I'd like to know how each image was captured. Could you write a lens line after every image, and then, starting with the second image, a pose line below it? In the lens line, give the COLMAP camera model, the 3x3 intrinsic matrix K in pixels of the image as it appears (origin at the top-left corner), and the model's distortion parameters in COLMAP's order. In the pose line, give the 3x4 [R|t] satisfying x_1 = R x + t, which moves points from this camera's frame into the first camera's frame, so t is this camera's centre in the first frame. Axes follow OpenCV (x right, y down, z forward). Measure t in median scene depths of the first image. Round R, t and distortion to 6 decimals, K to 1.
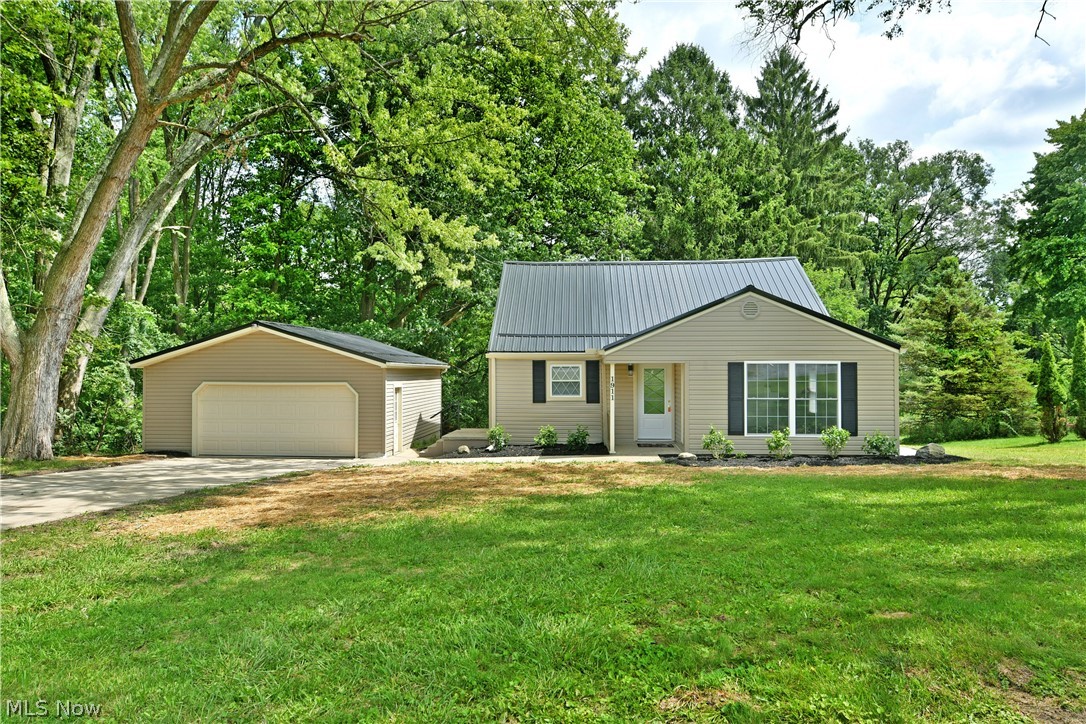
lens RADIAL K [[655.5, 0, 538.2], [0, 655.5, 362.6], [0, 0, 1]] dist [-0.017635, -0.002847]
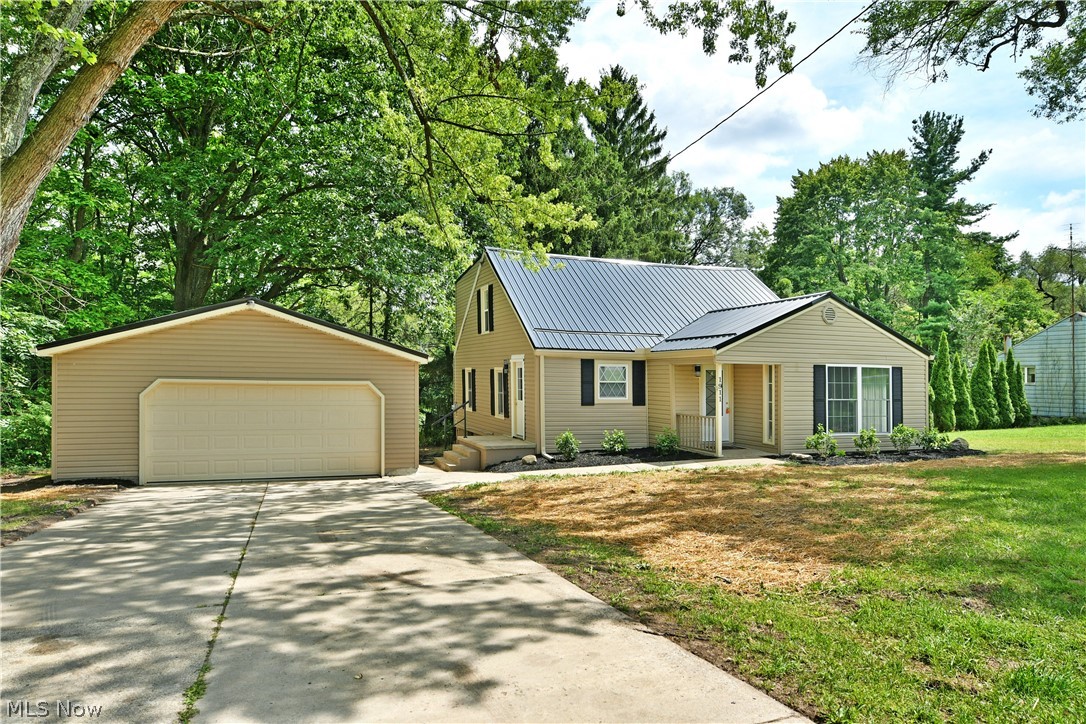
lens RADIAL K [[667.3, 0, 543.0], [0, 667.3, 362.0], [0, 0, 1]] dist [-0.011409, 0.000031]
pose [[0.911869, 0.020440, 0.409972, -0.436001], [-0.018343, 0.999791, -0.009048, 0.010332], [-0.410072, 0.000731, 0.912053, 0.181026]]
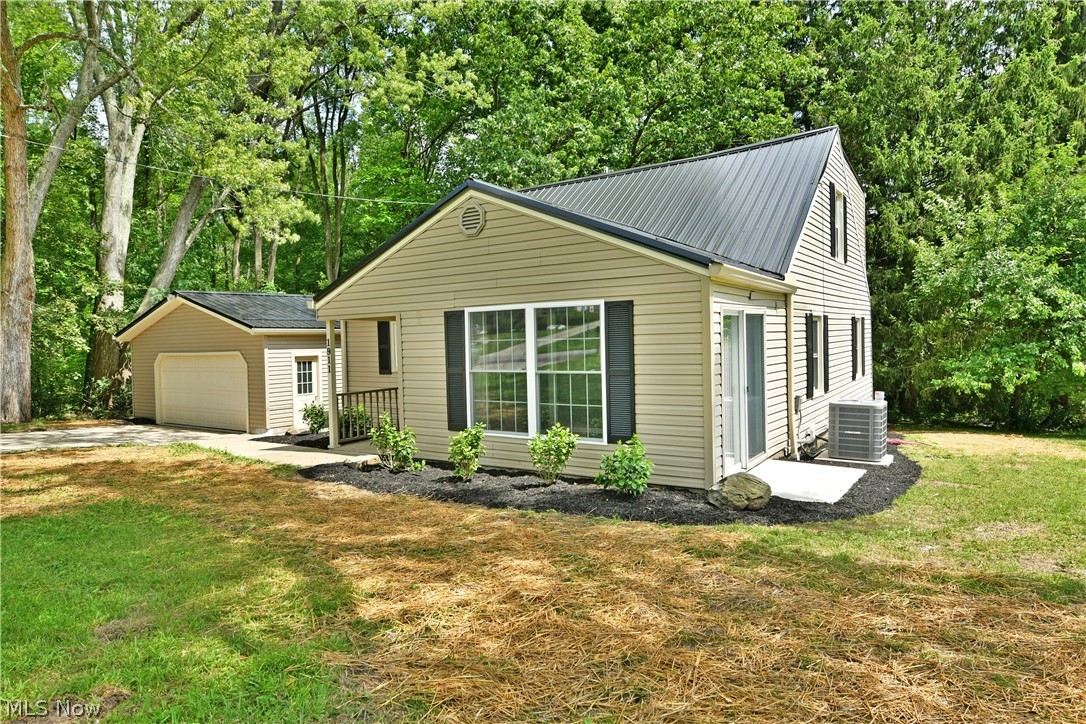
lens RADIAL K [[658.8, 0, 538.7], [0, 658.8, 360.9], [0, 0, 1]] dist [-0.017306, -0.003125]
pose [[0.850353, -0.004623, -0.526192, 0.564236], [0.030748, 0.998689, 0.040917, 0.018626], [0.525313, -0.050974, 0.849381, 0.436248]]
